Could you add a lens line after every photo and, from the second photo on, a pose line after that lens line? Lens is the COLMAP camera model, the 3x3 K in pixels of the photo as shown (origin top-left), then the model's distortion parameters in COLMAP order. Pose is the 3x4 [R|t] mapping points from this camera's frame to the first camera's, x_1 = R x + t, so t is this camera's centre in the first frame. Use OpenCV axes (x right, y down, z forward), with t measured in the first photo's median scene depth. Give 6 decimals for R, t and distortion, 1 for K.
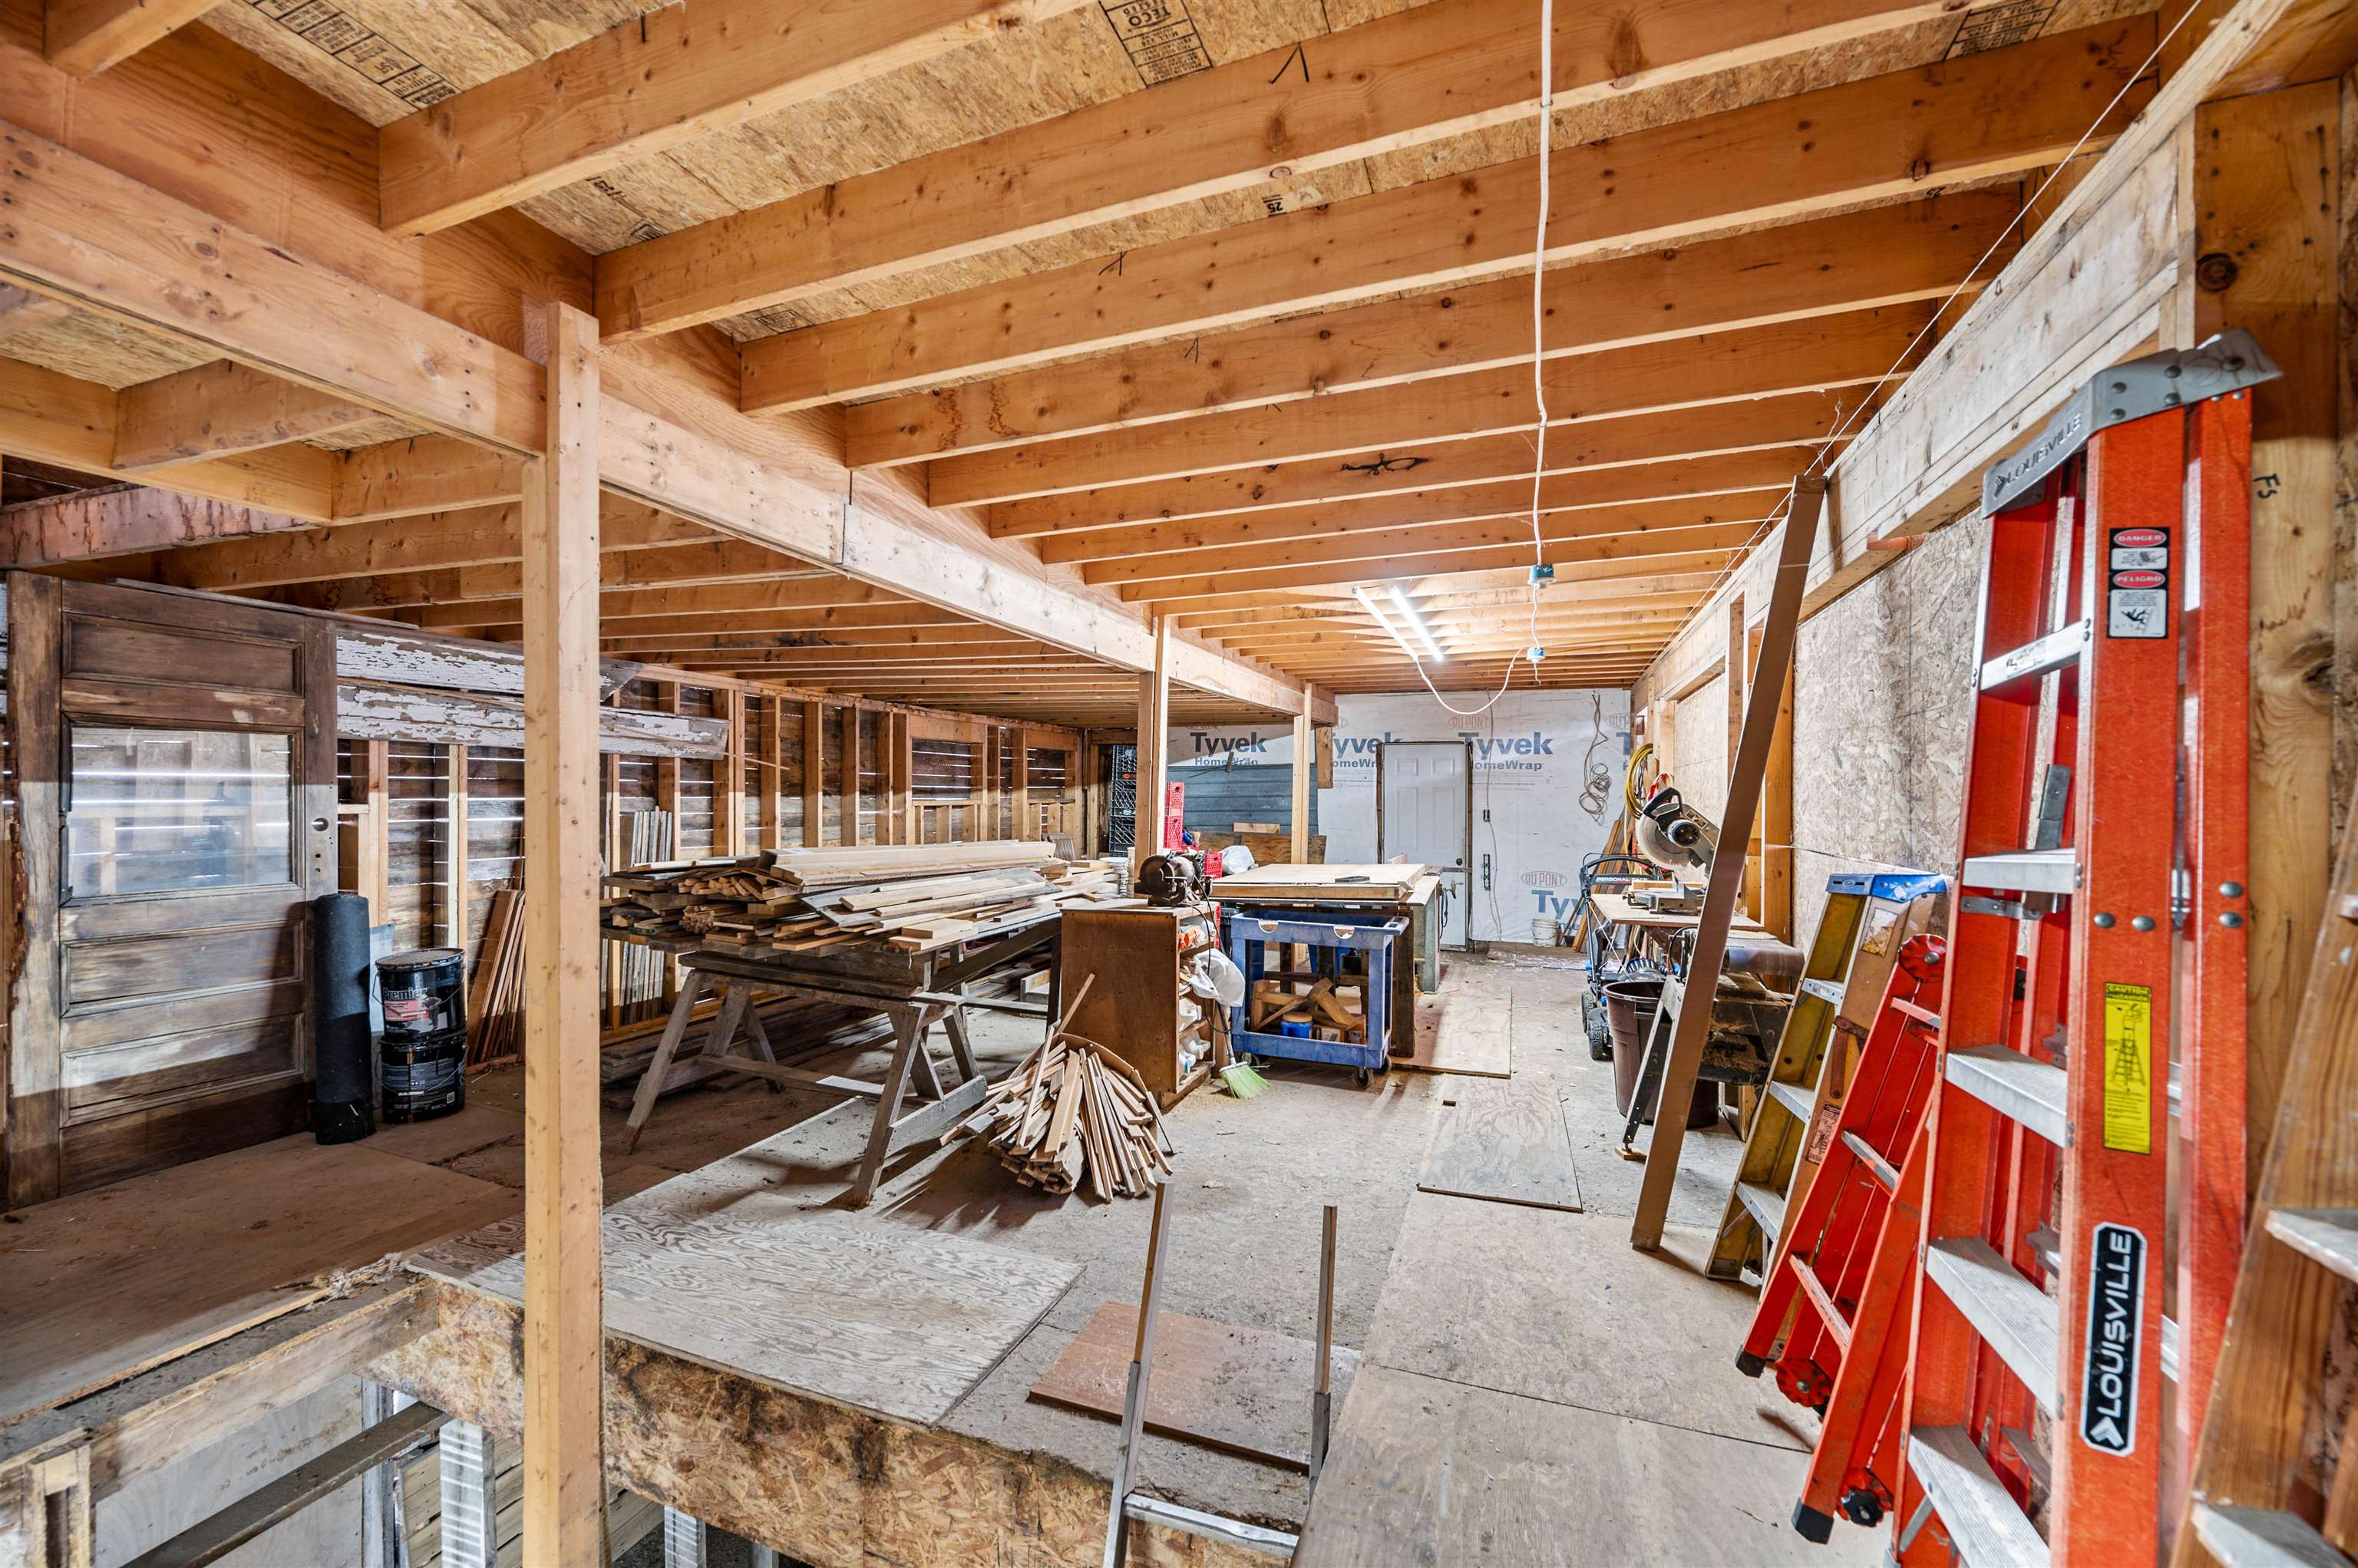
lens RADIAL K [[931.4, 0, 1178.0], [0, 931.4, 796.8], [0, 0, 1]] dist [-0.002440, 0.000102]
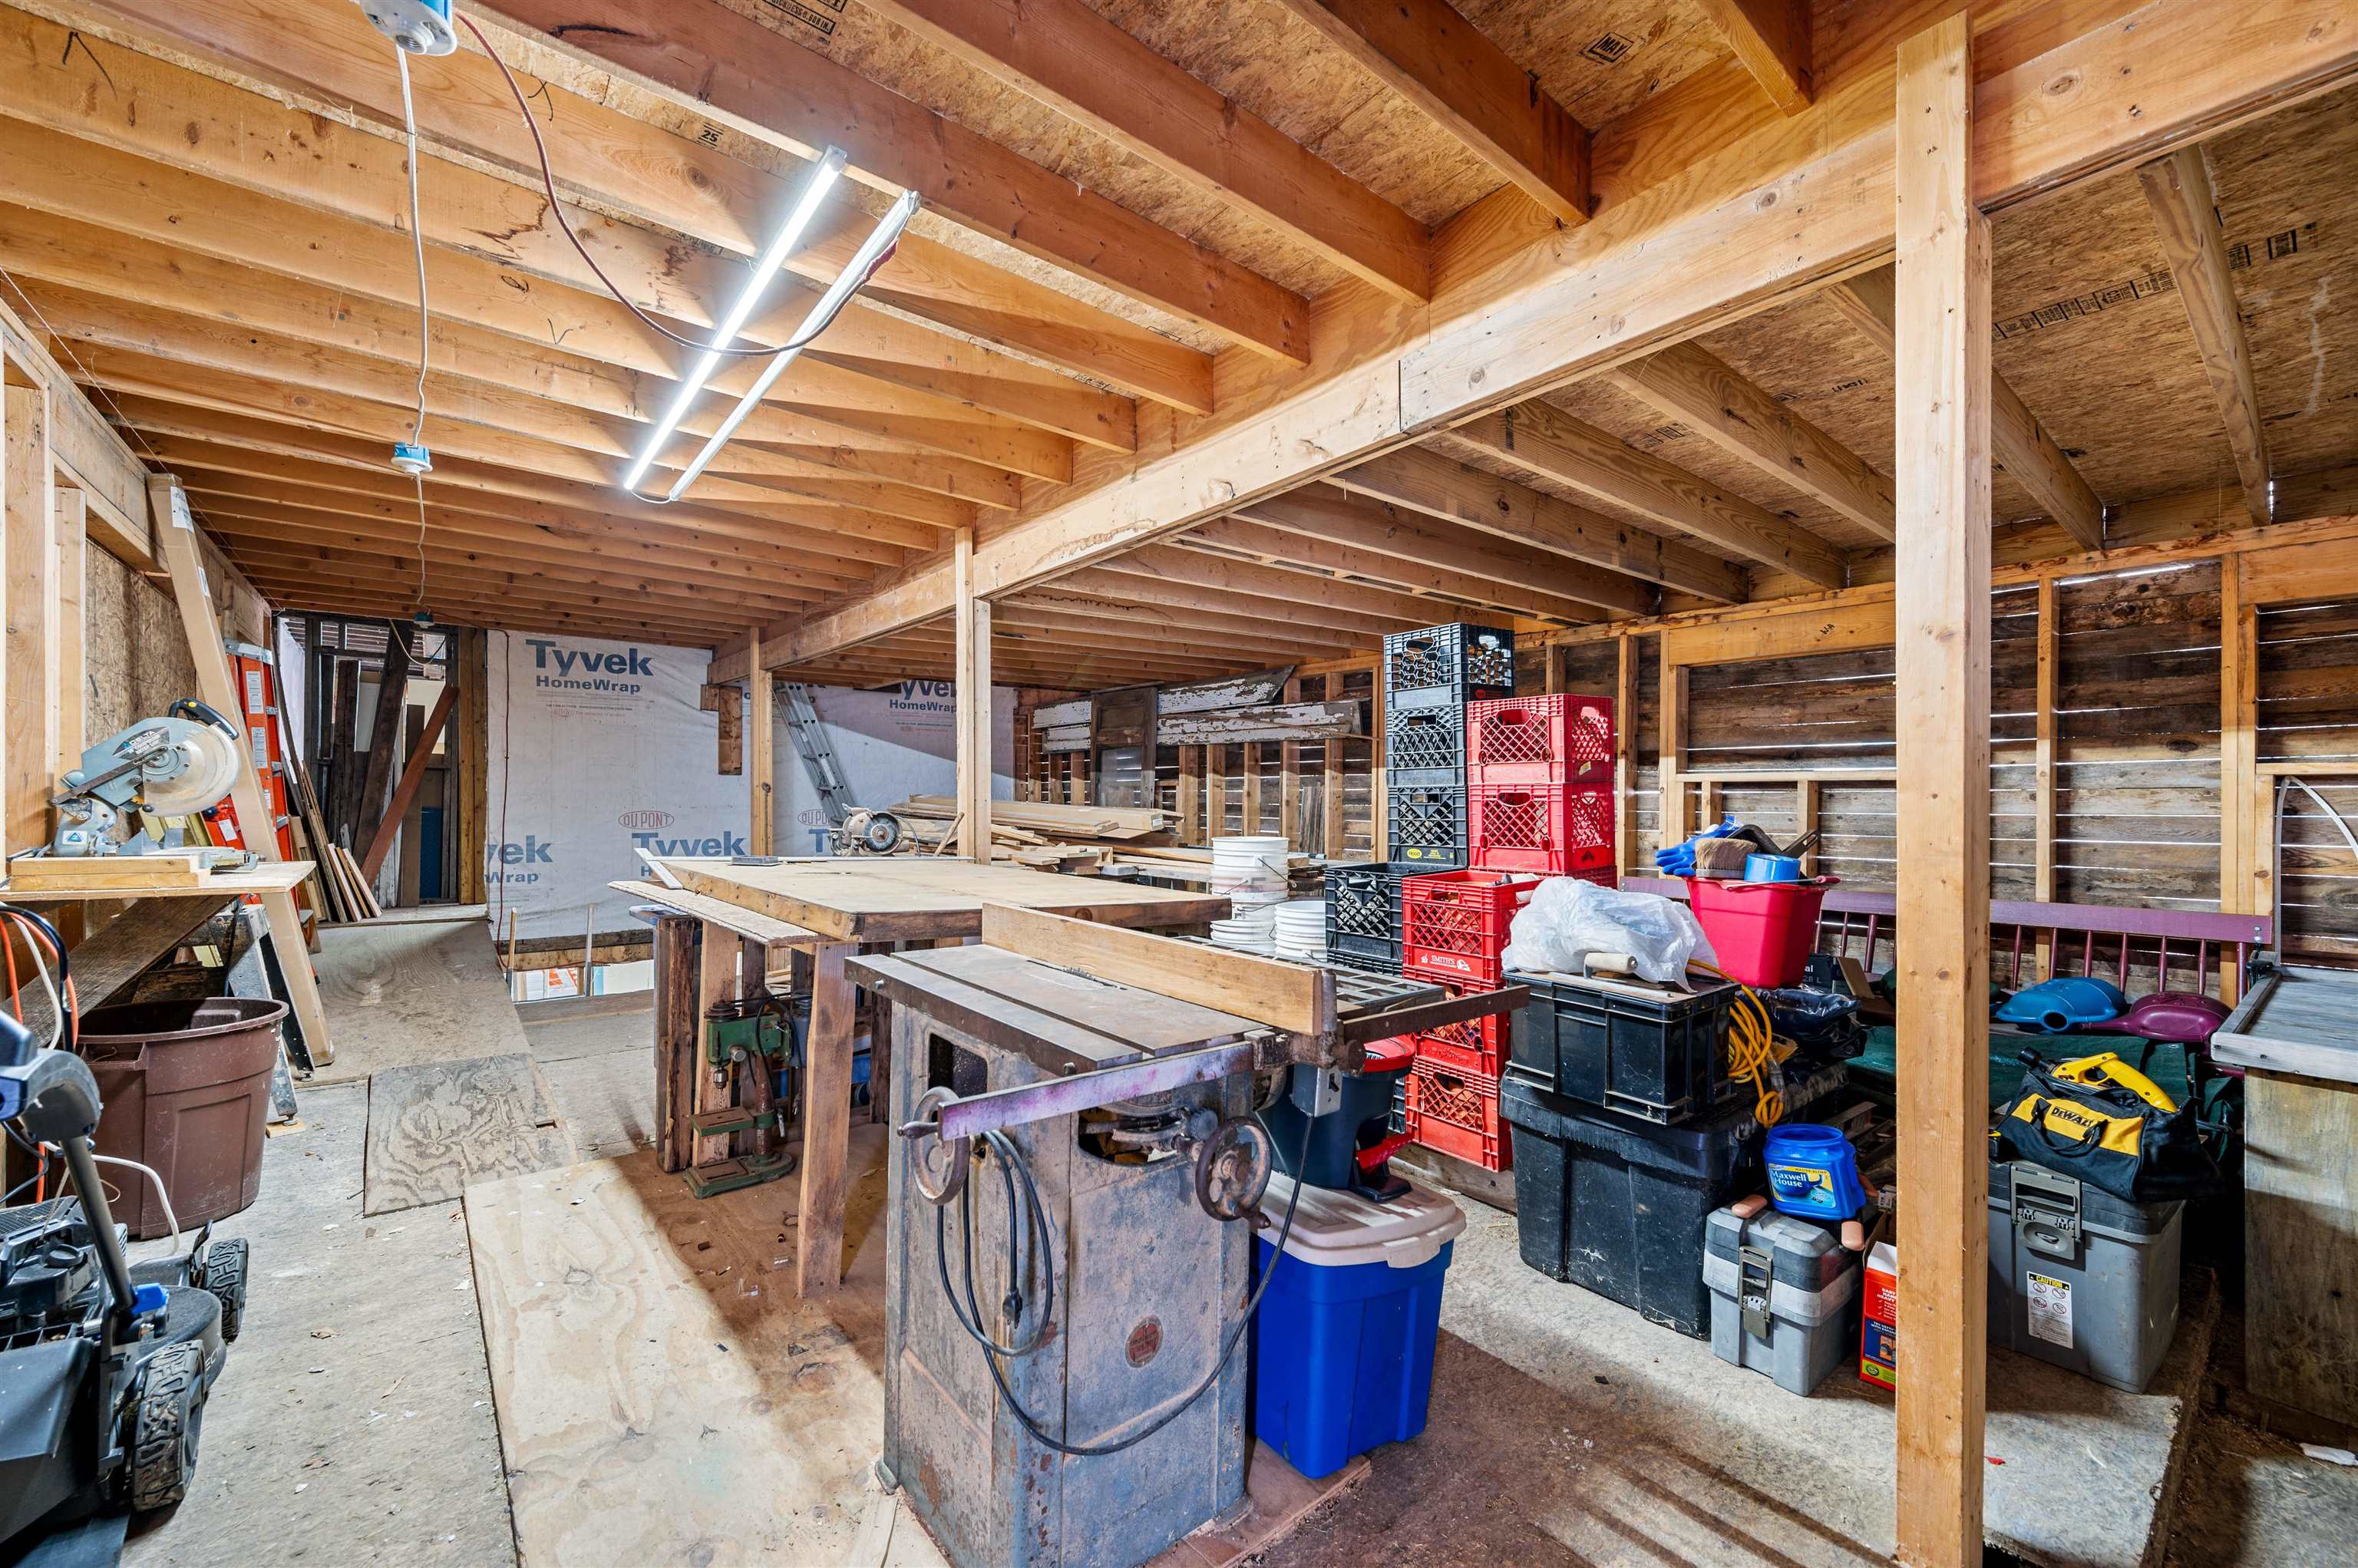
lens RADIAL K [[931.4, 0, 1181.2], [0, 931.4, 795.0], [0, 0, 1]] dist [-0.002440, 0.000102]
pose [[-0.499236, -0.016194, -0.866315, 0.691580], [-0.015159, 0.999836, -0.009954, 0.051872], [0.866333, 0.008163, -0.499400, 1.814154]]
